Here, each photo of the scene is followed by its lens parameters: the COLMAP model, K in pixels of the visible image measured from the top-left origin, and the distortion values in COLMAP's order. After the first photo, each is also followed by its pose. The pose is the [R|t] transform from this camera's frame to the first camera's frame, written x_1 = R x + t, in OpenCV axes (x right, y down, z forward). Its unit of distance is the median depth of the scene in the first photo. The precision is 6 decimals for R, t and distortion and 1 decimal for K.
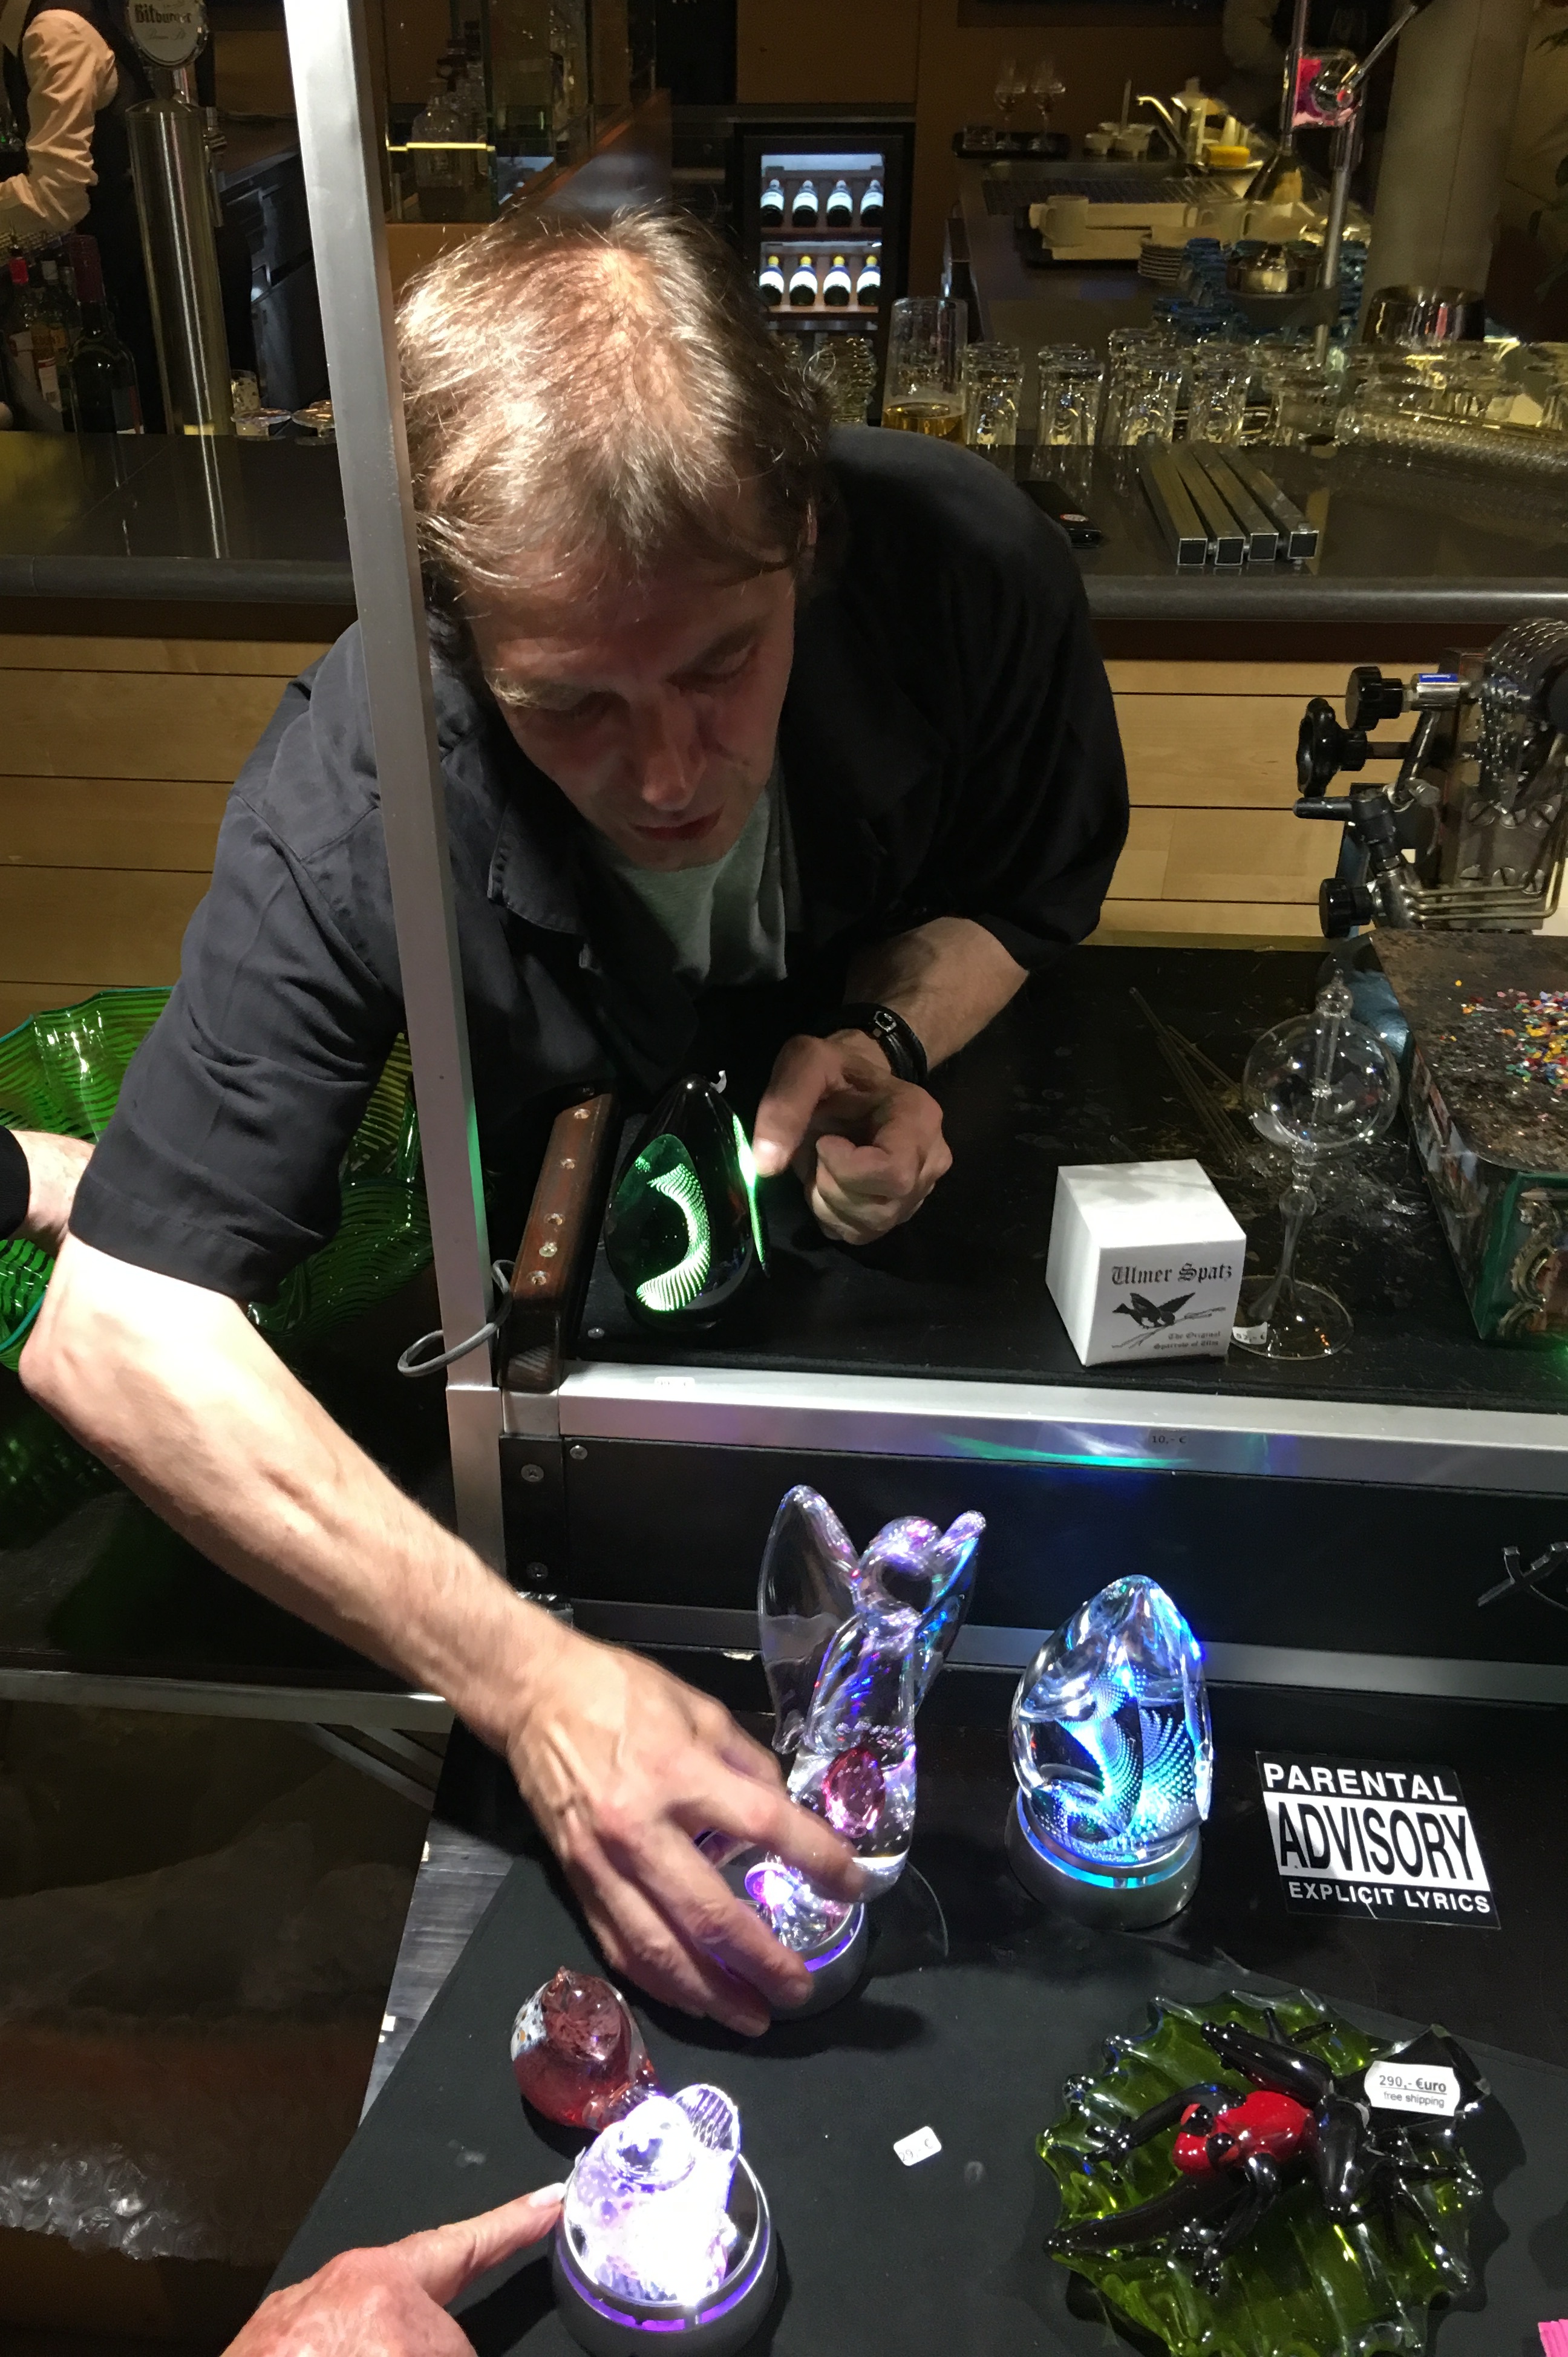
lens RADIAL K [[1962.3, 0, 706.1], [0, 1962.3, 1113.0], [0, 0, 1]] dist [0.111475, -0.193743]
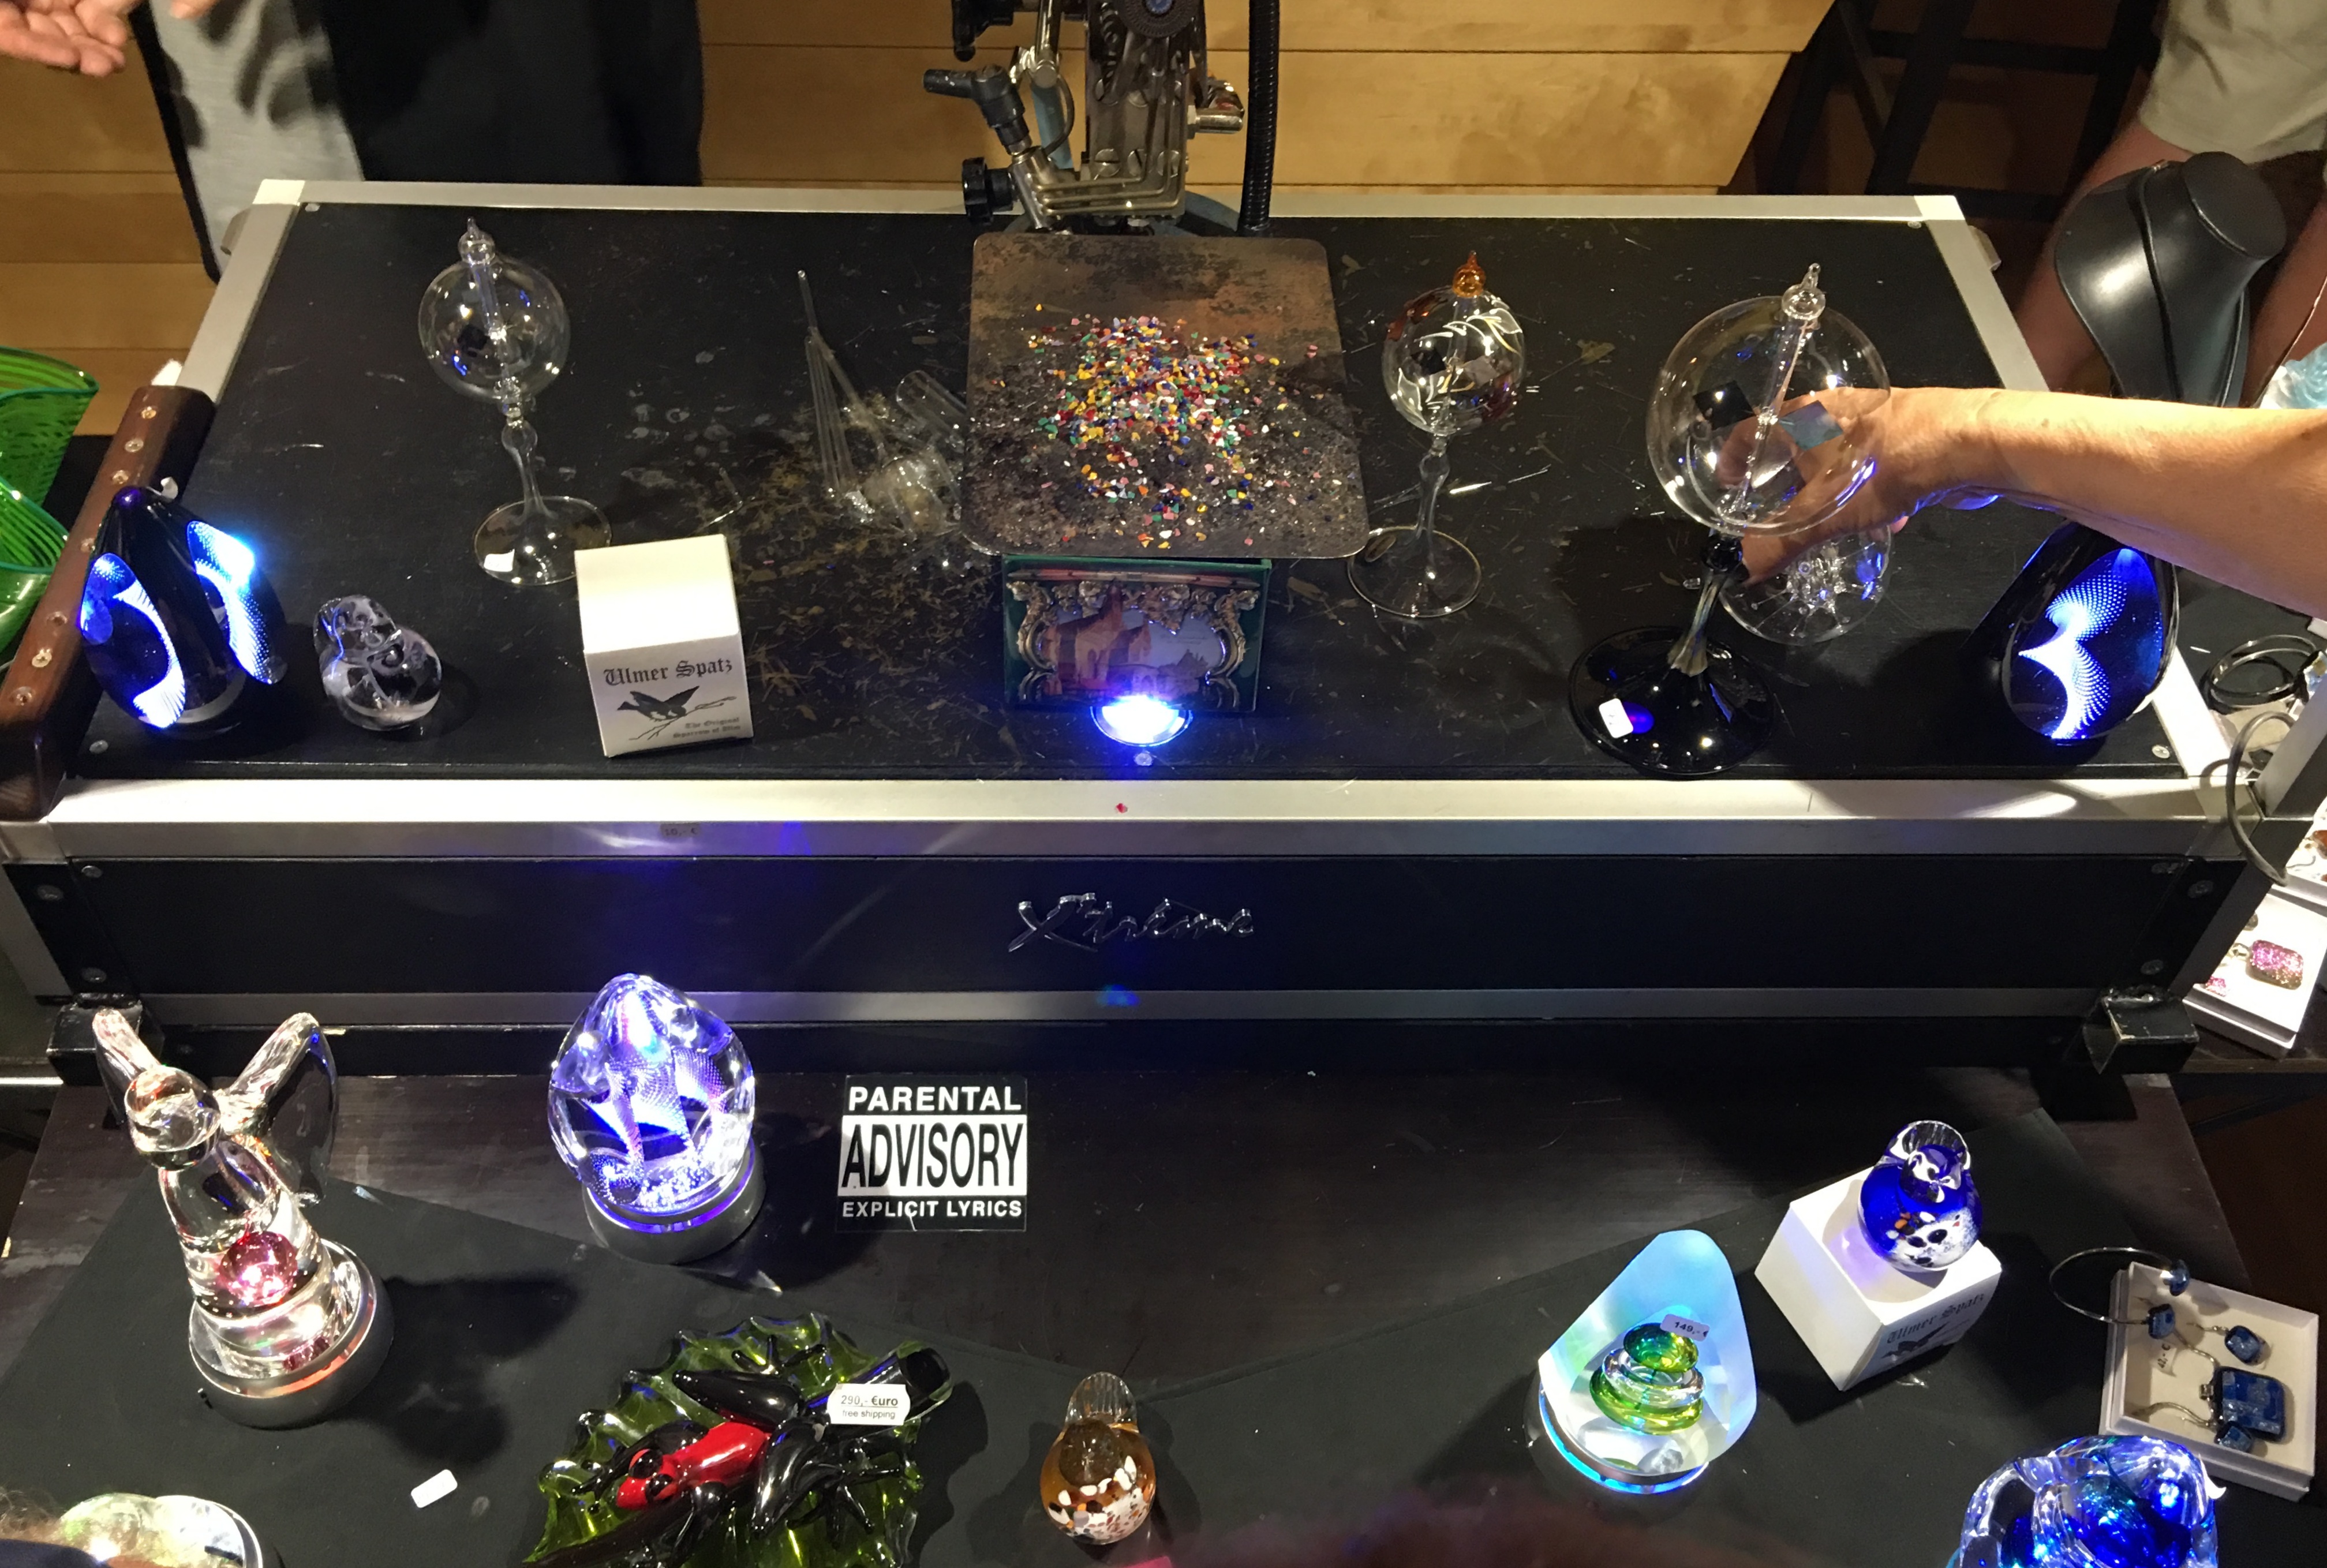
lens RADIAL K [[2083.0, 0, 1154.2], [0, 2083.0, 787.2], [0, 0, 1]] dist [0.068512, -0.130855]
pose [[0.992536, -0.065659, 0.102767, 0.351494], [0.032227, 0.953946, 0.298243, -0.159485], [-0.117617, -0.292705, 0.948941, -0.030421]]
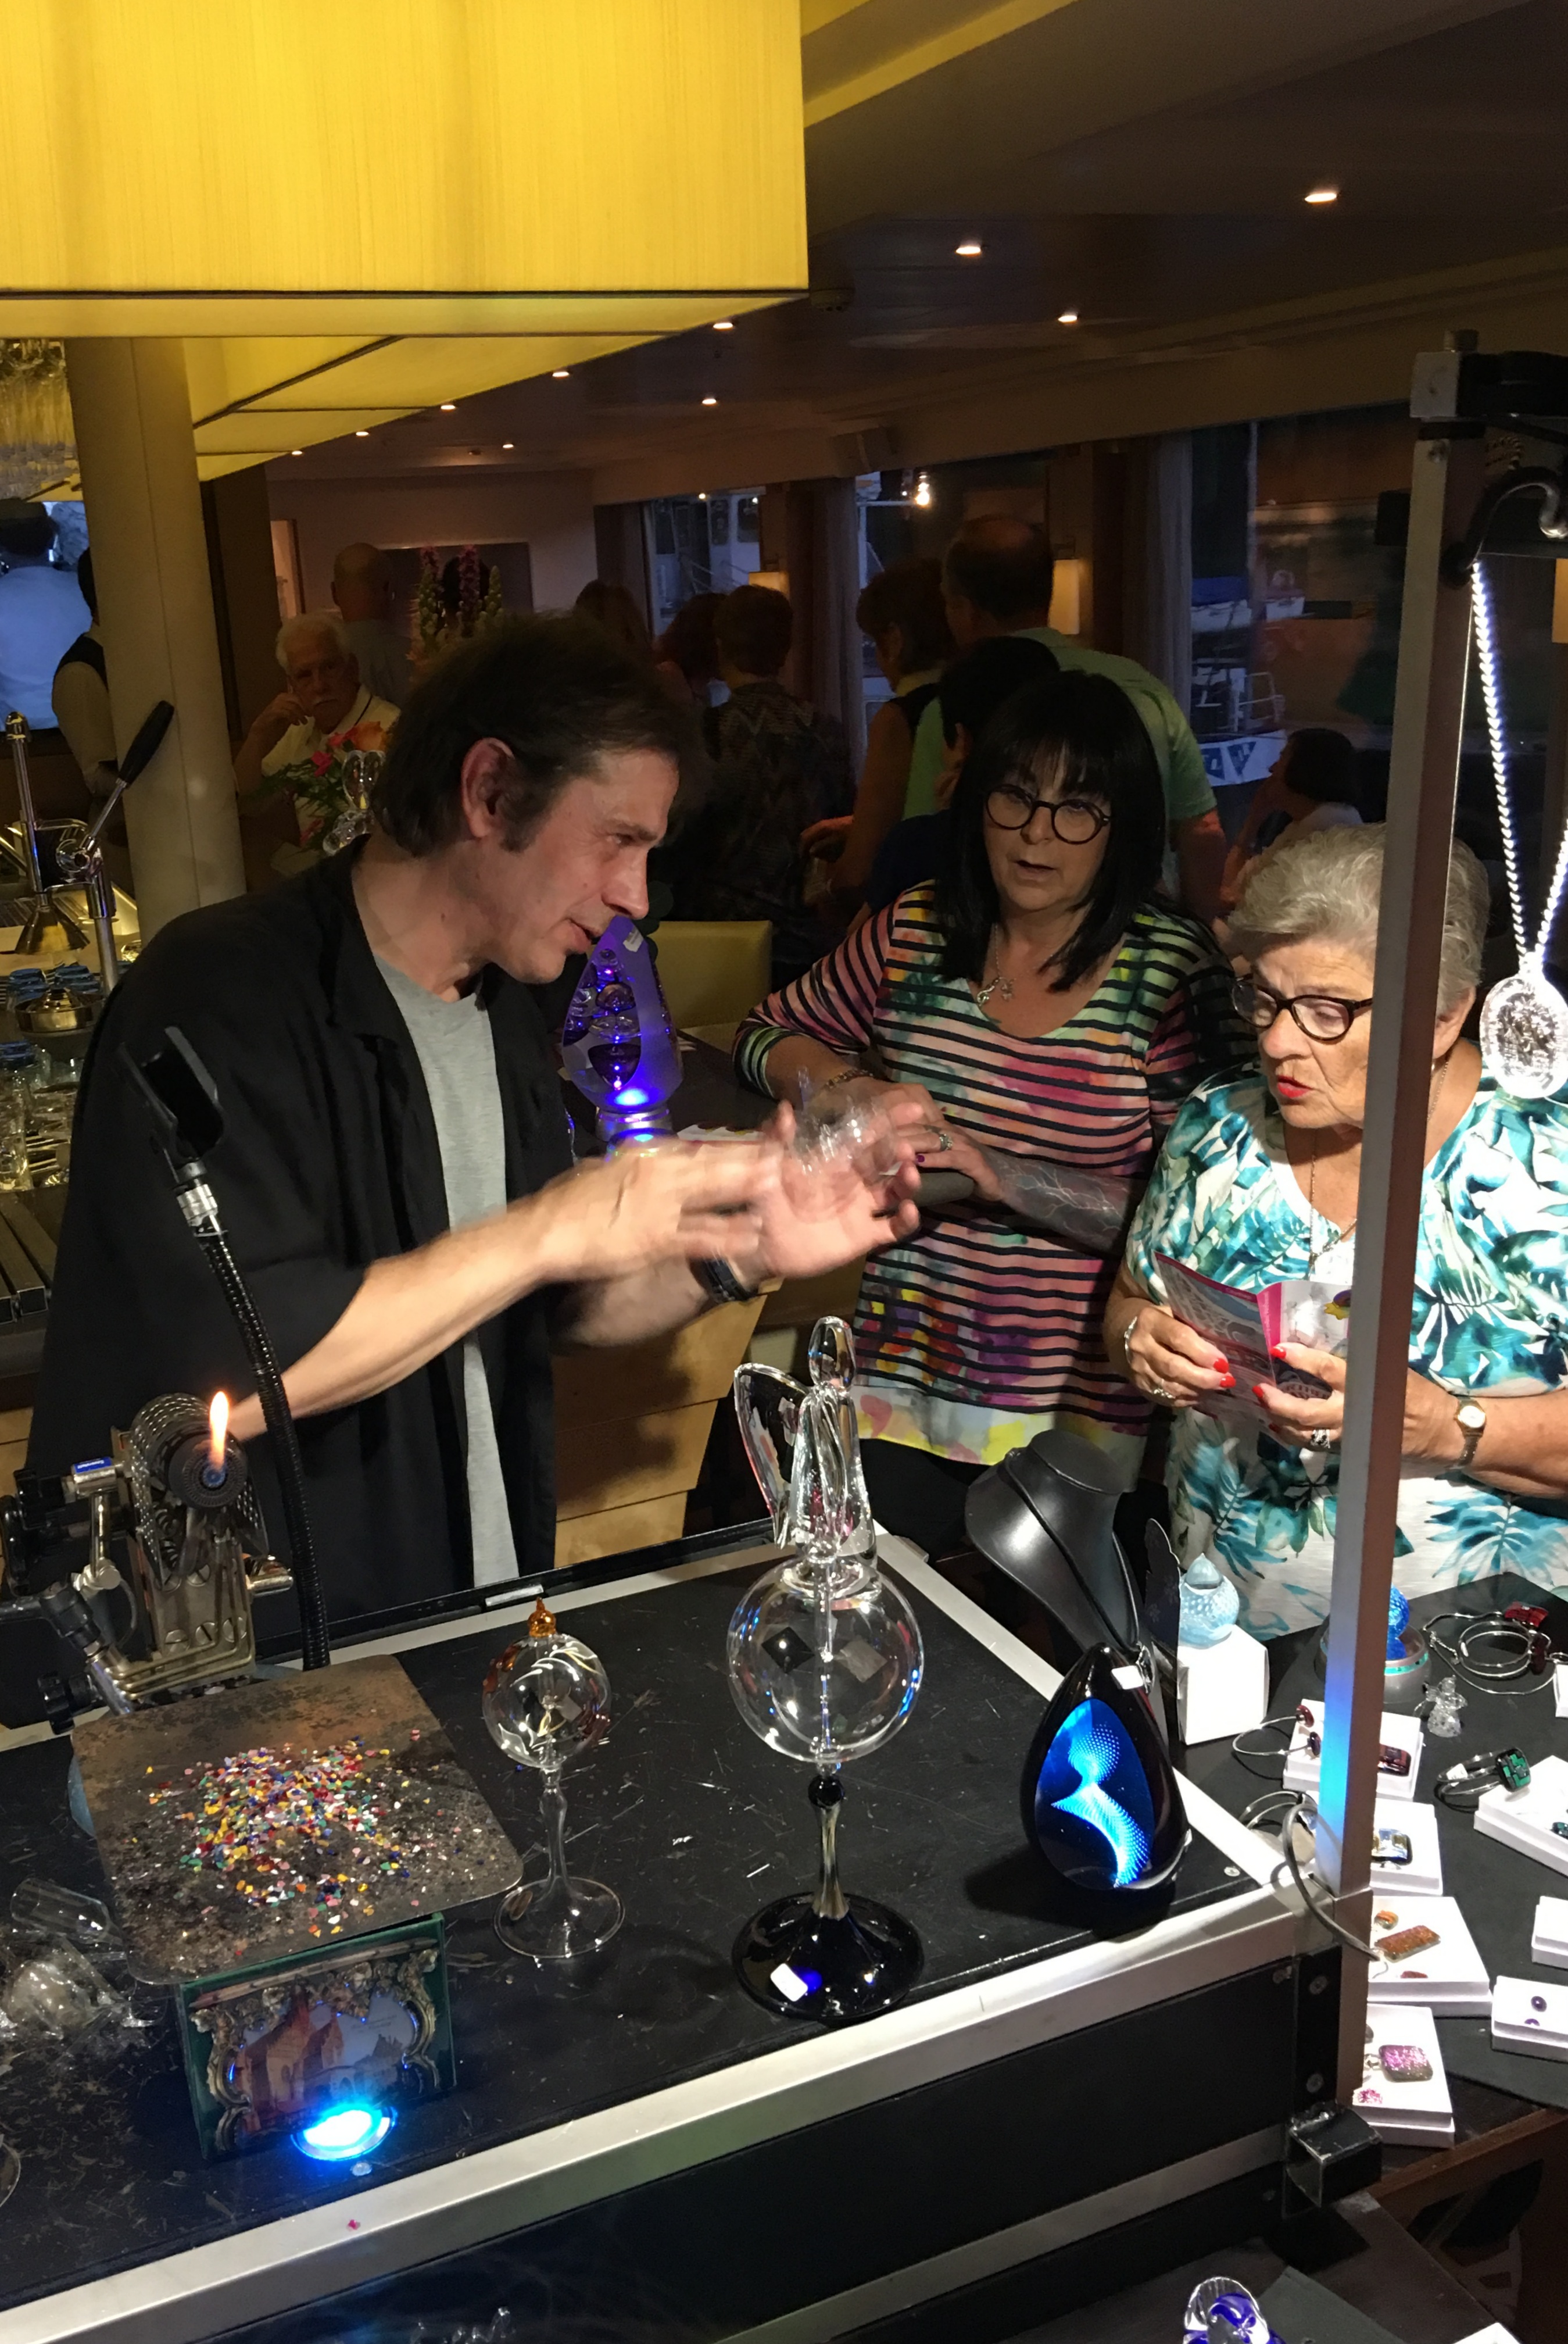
lens RADIAL K [[2010.8, 0, 662.6], [0, 2010.8, 1173.0], [0, 0, 1]] dist [0.066335, -0.146269]
pose [[0.884204, -0.165394, 0.436839, 0.234361], [0.279872, 0.936344, -0.211973, -0.064936], [-0.373972, 0.309686, 0.874208, -0.098393]]
